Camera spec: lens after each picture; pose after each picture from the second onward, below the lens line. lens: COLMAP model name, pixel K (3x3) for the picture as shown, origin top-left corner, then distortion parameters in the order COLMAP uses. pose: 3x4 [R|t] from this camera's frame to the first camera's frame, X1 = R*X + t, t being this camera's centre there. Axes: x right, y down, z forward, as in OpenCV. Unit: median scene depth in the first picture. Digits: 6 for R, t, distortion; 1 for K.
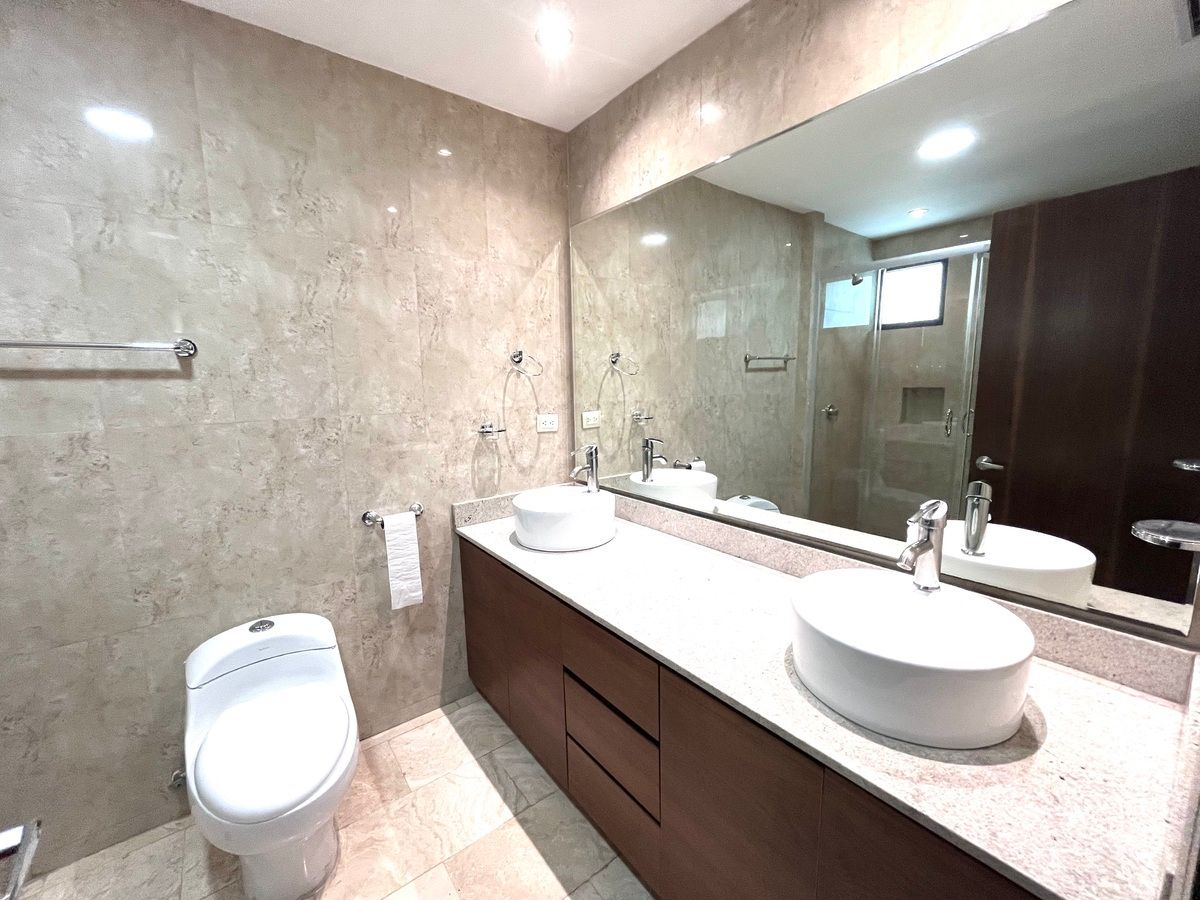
lens RADIAL K [[488.7, 0, 602.4], [0, 488.7, 451.9], [0, 0, 1]] dist [-0.003903, -0.000233]
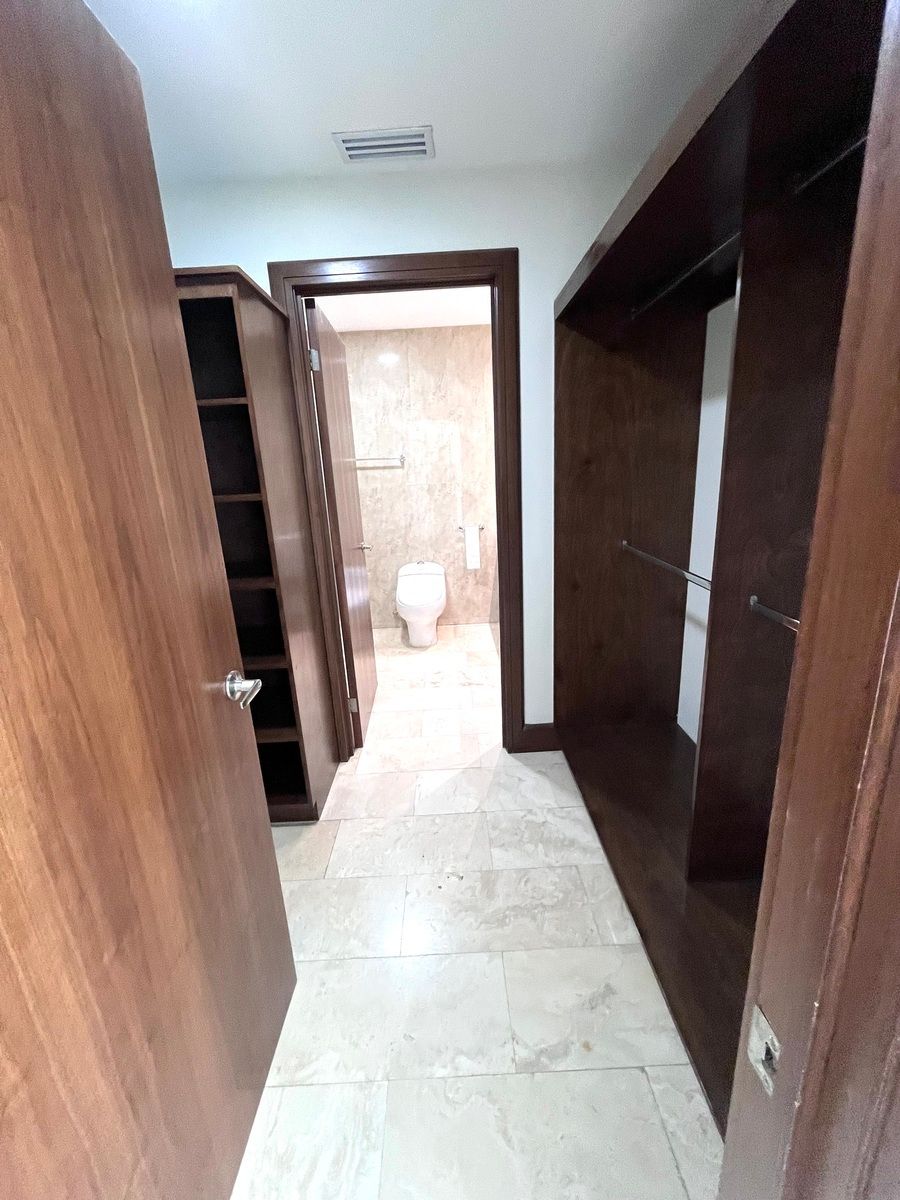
lens RADIAL K [[488.7, 0, 448.5], [0, 488.7, 598.9], [0, 0, 1]] dist [-0.003903, -0.000233]
pose [[0.795319, 0.131240, -0.591814, 1.040086], [-0.049807, 0.987129, 0.151971, 0.138551], [0.604142, -0.091389, 0.791619, -1.053411]]
